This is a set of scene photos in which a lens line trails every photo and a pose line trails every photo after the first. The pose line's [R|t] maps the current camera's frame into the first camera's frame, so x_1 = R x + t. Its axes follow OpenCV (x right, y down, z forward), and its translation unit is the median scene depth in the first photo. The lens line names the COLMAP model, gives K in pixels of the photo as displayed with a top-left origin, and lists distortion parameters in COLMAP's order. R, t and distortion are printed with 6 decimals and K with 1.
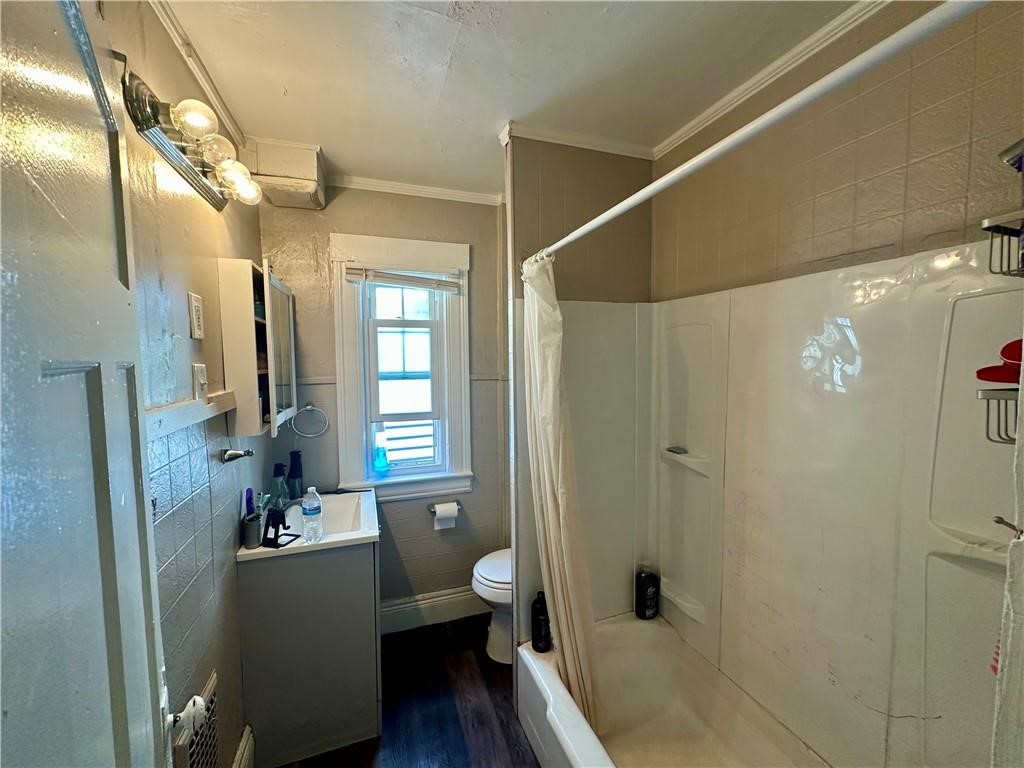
lens RADIAL K [[407.5, 0, 512.0], [0, 407.5, 384.0], [0, 0, 1]] dist [0.001699, 0.000499]
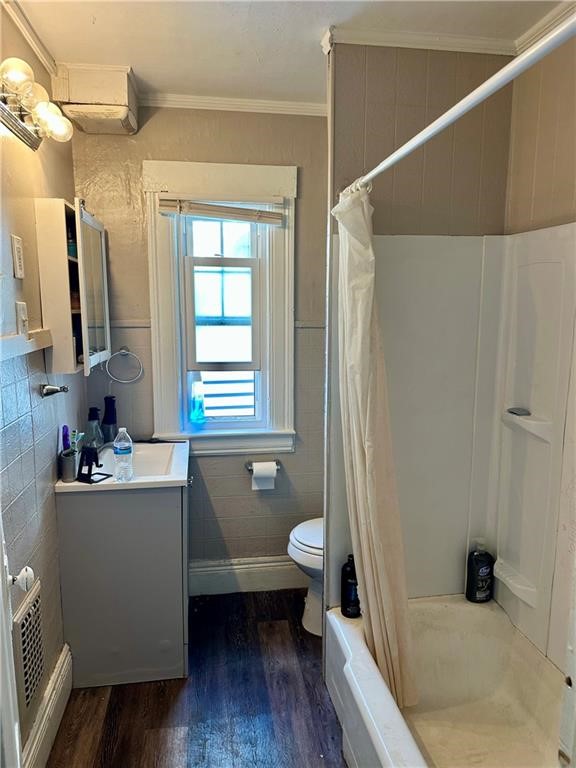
lens RADIAL K [[533.7, 0, 288.0], [0, 533.7, 384.0], [0, 0, 1]] dist [0.083666, -0.123805]
pose [[0.982622, 0.038994, -0.181476, 0.129014], [-0.023517, 0.995960, 0.086669, 0.017152], [0.184122, -0.080895, 0.979569, -0.189728]]
